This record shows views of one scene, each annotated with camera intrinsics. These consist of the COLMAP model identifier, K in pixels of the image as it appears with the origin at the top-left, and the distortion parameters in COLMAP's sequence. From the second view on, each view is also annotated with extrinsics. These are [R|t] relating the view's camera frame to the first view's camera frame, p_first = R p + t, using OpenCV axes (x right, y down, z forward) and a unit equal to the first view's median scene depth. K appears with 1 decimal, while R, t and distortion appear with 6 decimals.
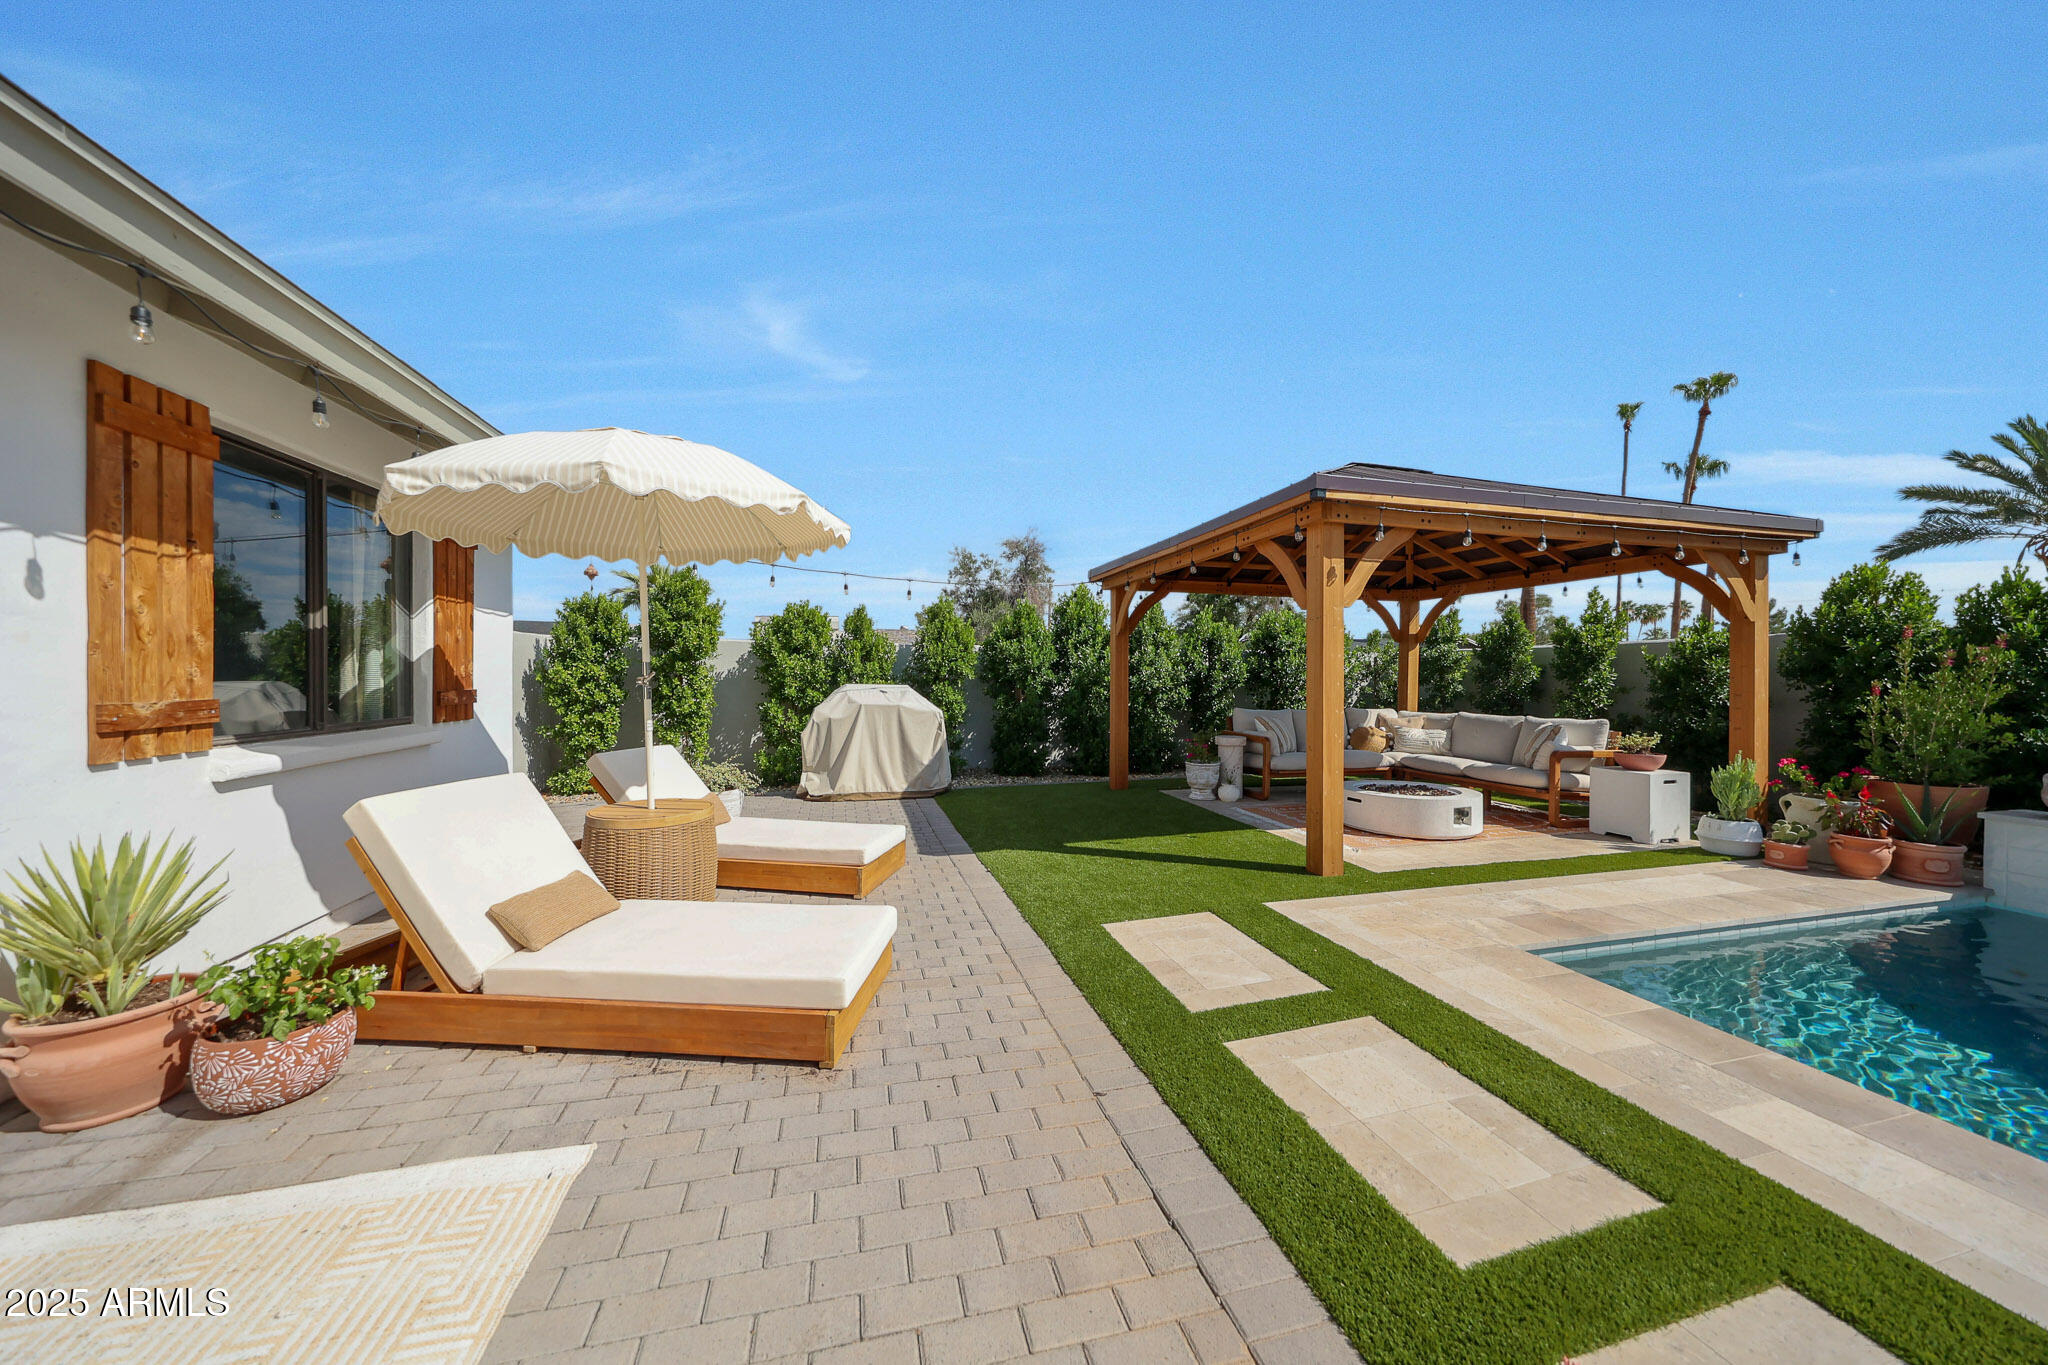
lens RADIAL K [[669.5, 0, 1031.9], [0, 669.5, 680.0], [0, 0, 1]] dist [0.000571, 0.000015]
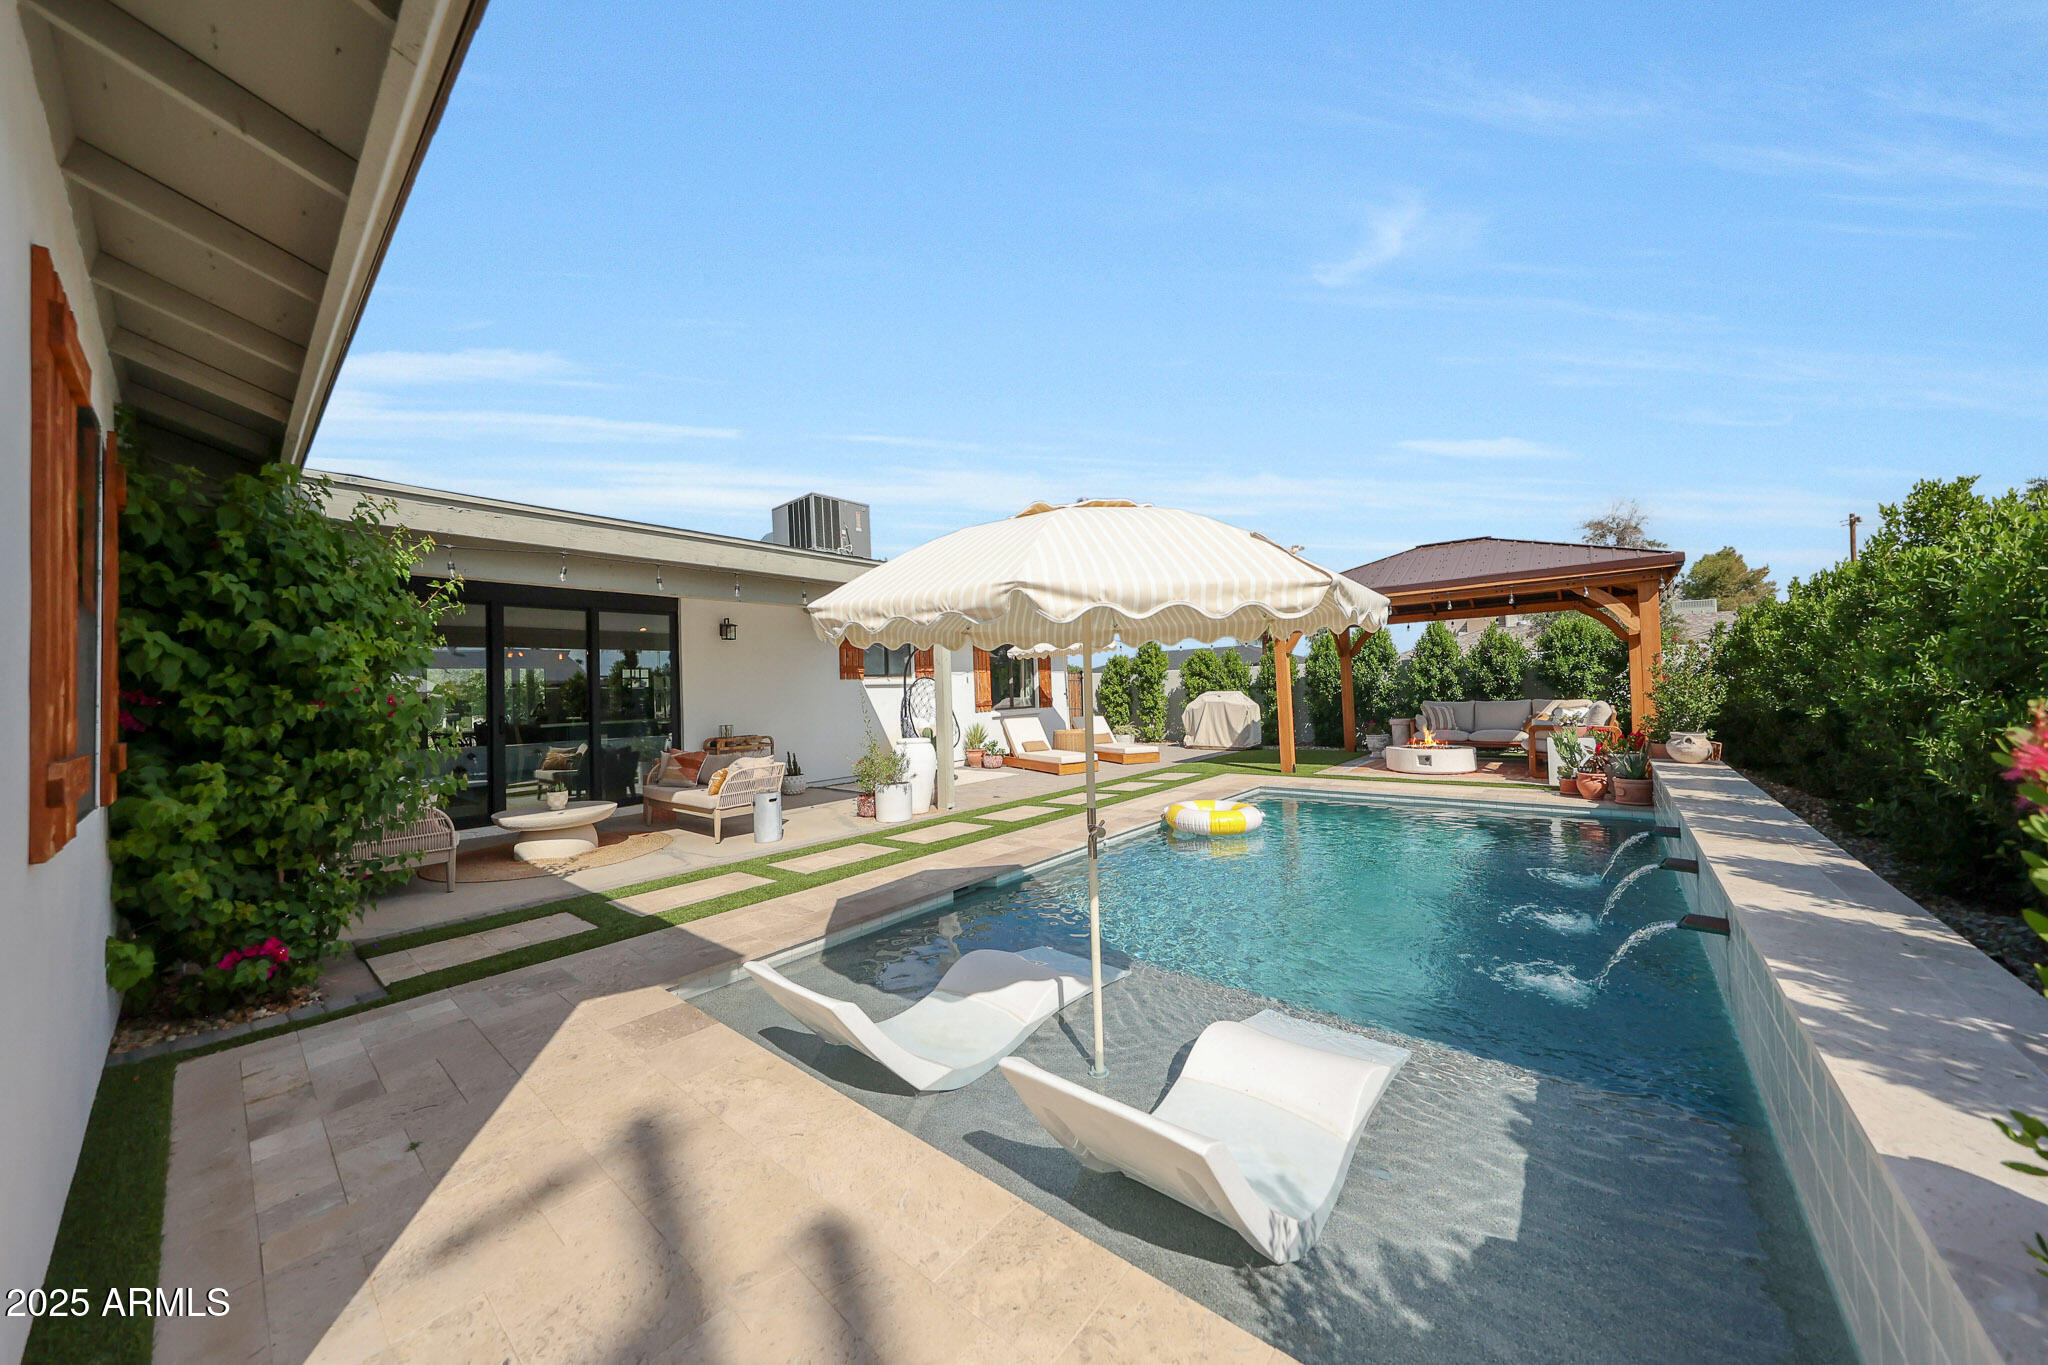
lens RADIAL K [[669.5, 0, 1031.9], [0, 669.5, 680.0], [0, 0, 1]] dist [0.000571, 0.000015]
pose [[0.591946, -0.042044, -0.804880, 1.499204], [0.036303, 0.999016, -0.025486, 0.006544], [0.805159, -0.014133, 0.592890, -0.857824]]
